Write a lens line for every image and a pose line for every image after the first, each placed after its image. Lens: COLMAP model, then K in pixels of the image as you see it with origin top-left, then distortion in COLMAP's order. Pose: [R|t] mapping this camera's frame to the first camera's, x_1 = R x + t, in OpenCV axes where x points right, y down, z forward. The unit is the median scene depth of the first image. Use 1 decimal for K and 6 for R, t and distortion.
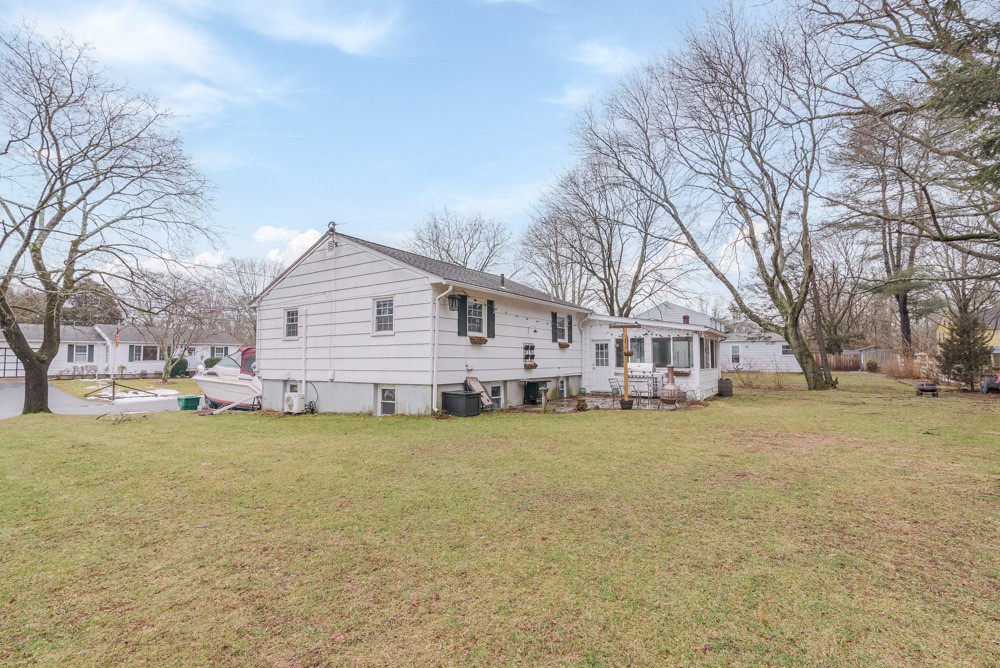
lens RADIAL K [[451.5, 0, 502.6], [0, 451.5, 338.3], [0, 0, 1]] dist [0.018630, -0.001289]
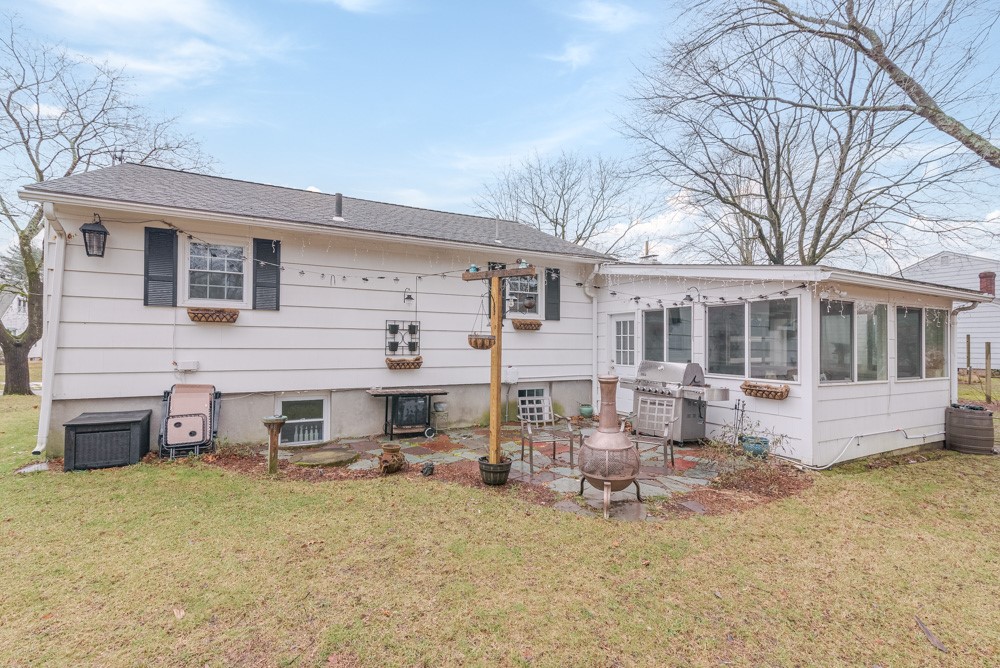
lens RADIAL K [[448.5, 0, 500.2], [0, 448.5, 338.0], [0, 0, 1]] dist [0.026360, -0.006331]
pose [[0.877819, 0.002150, -0.478987, 0.413483], [0.013791, 0.999462, 0.029761, 0.016977], [0.478793, -0.032731, 0.877317, 0.586022]]
